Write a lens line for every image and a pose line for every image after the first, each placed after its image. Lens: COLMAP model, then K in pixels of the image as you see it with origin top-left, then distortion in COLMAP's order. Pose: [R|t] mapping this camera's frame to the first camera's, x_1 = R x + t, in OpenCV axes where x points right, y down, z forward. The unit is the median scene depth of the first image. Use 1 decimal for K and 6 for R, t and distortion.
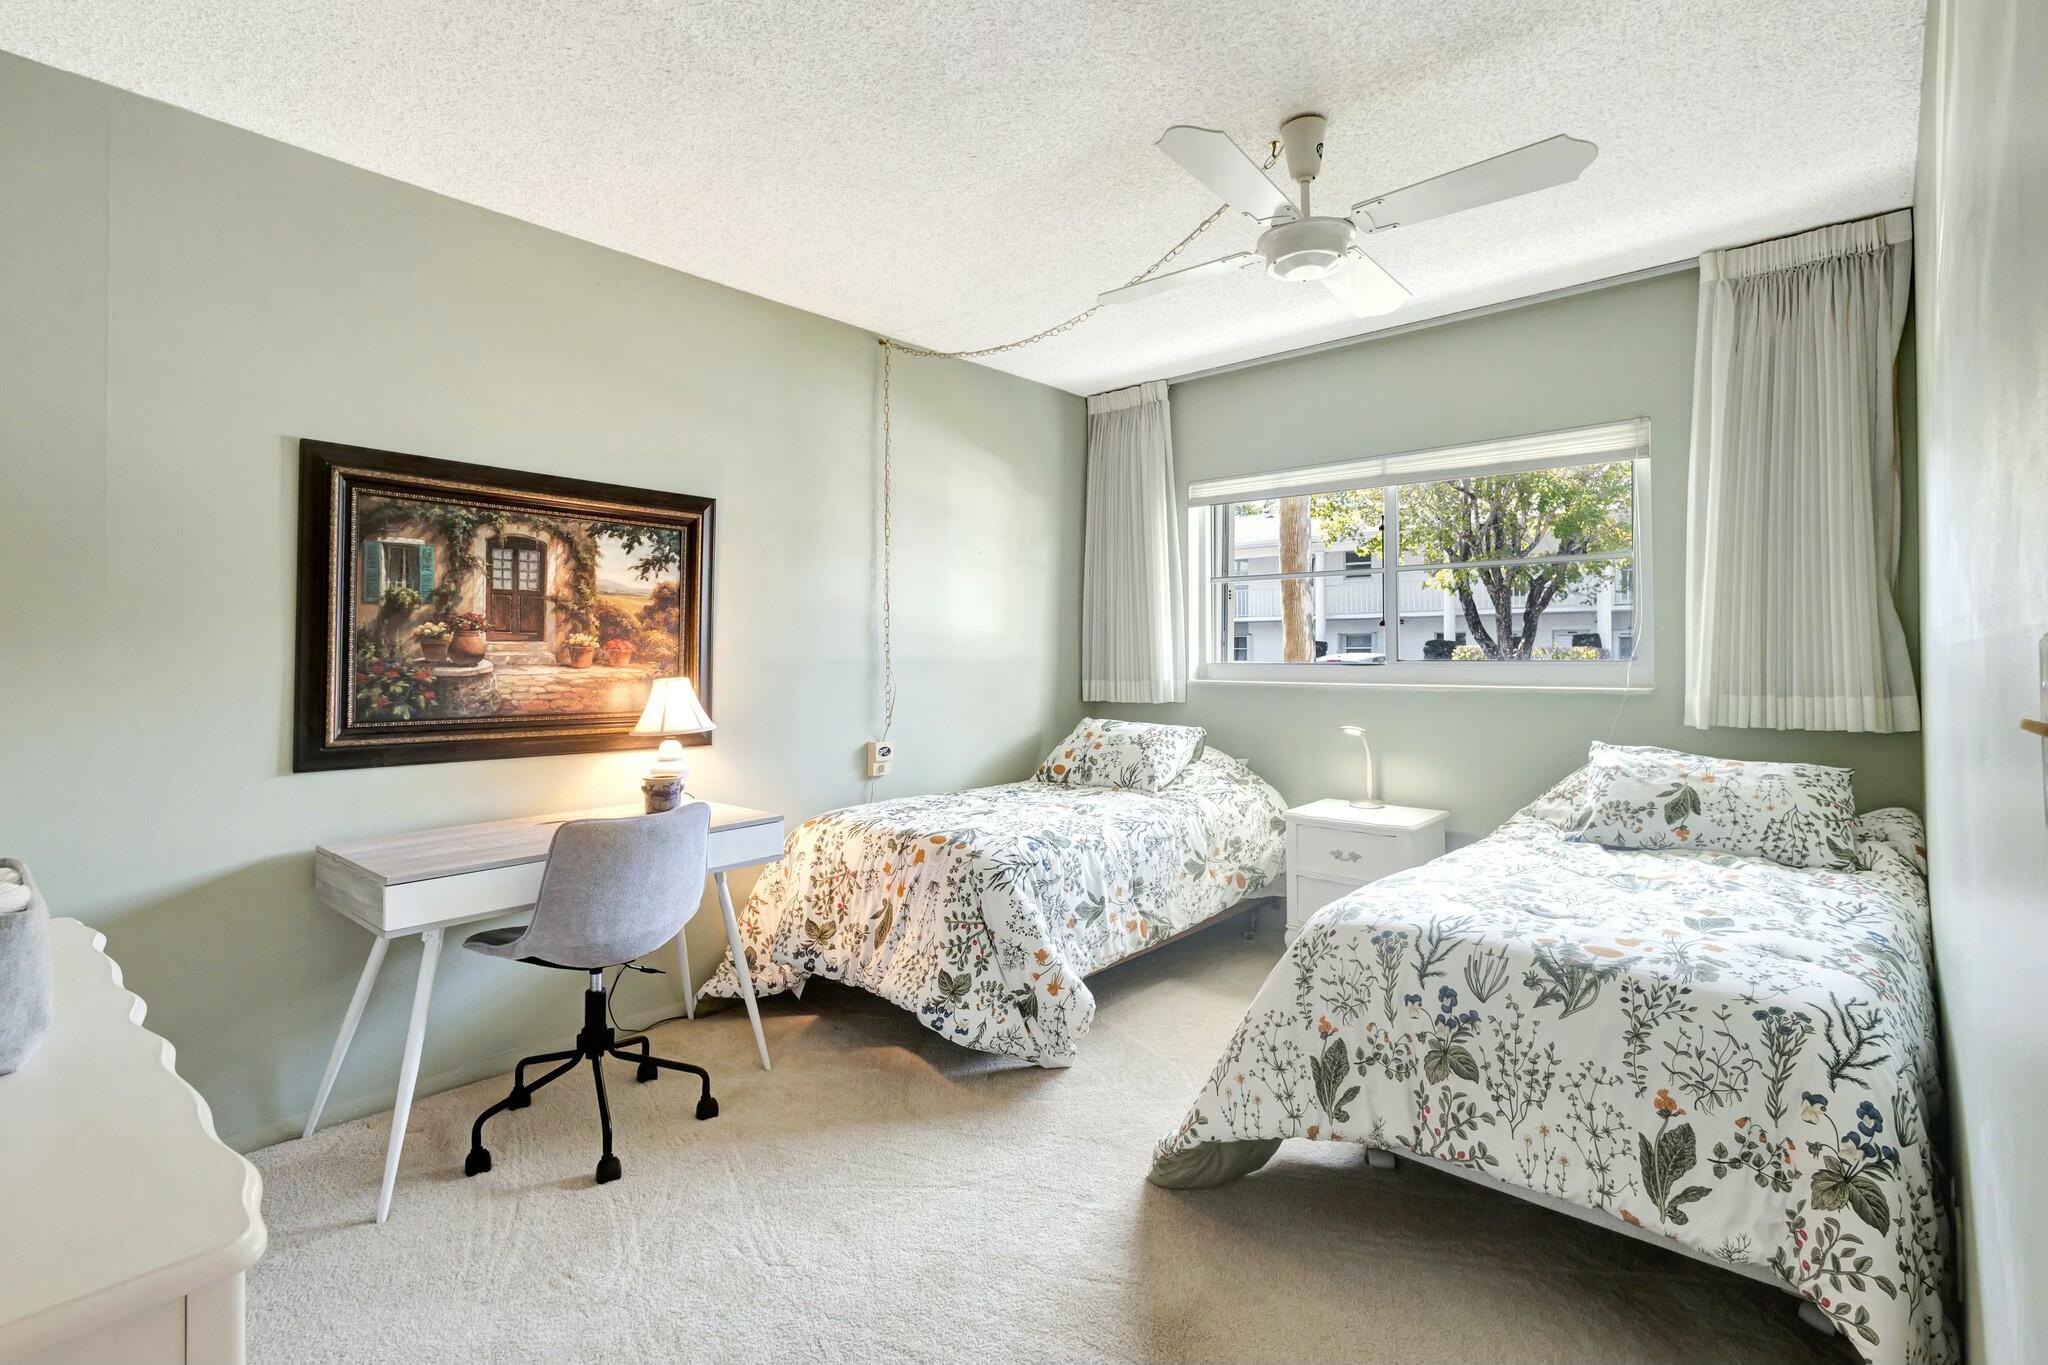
lens RADIAL K [[940.6, 0, 1024.0], [0, 940.6, 664.3], [0, 0, 1]] dist [-0.000278, 0.000180]
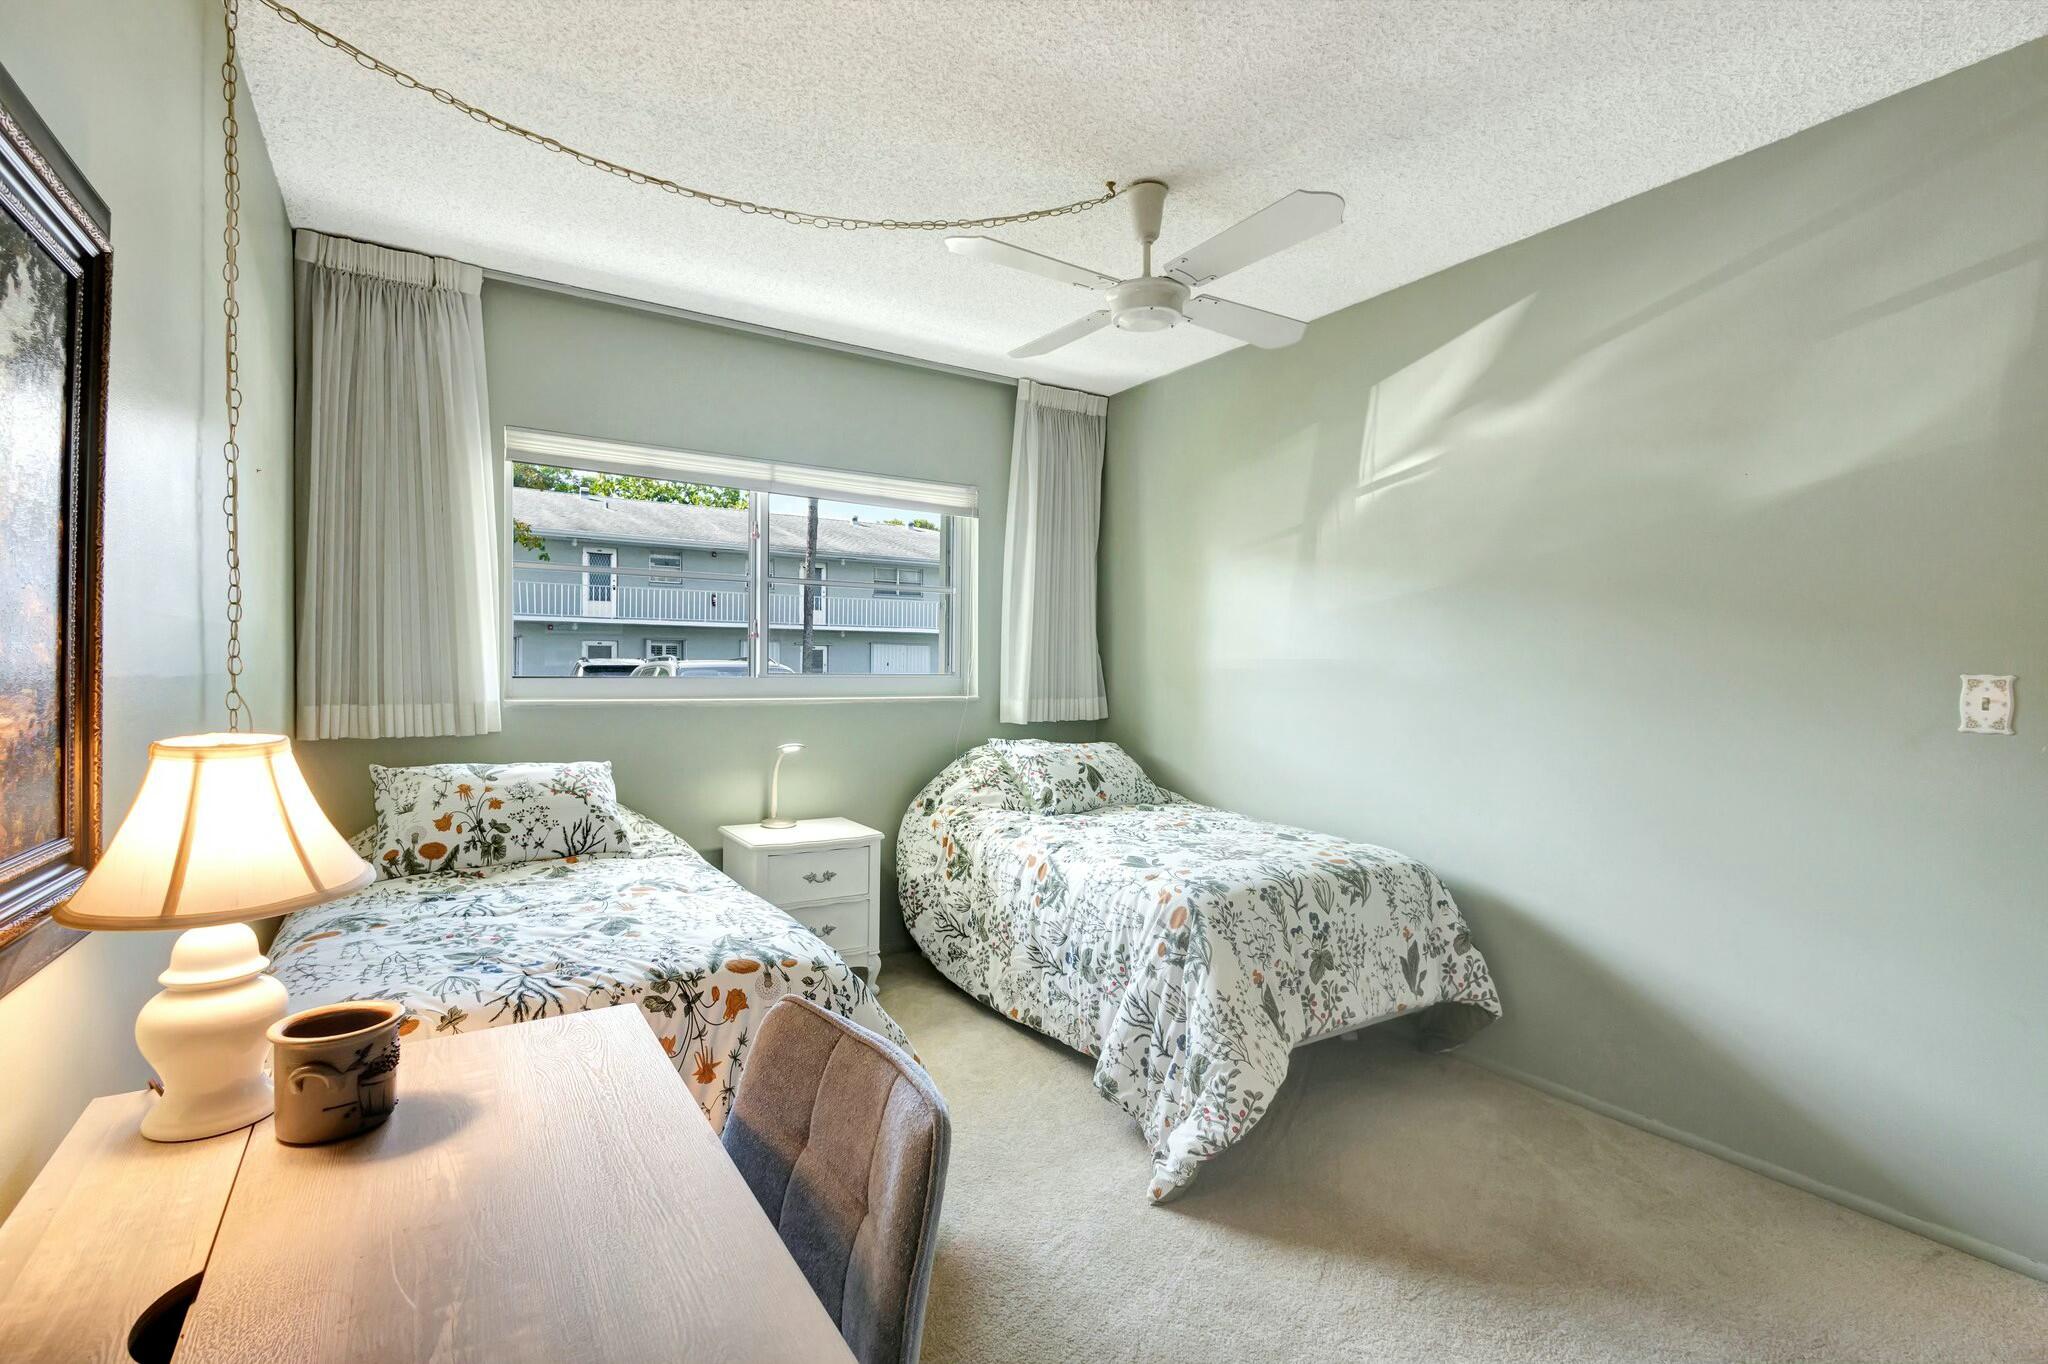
lens RADIAL K [[940.6, 0, 1026.6], [0, 940.6, 684.8], [0, 0, 1]] dist [-0.000278, 0.000180]
pose [[0.269654, -0.012496, 0.962876, -0.642250], [-0.002351, 0.999904, 0.013635, -0.008627], [-0.962954, -0.005940, 0.269599, 0.658627]]
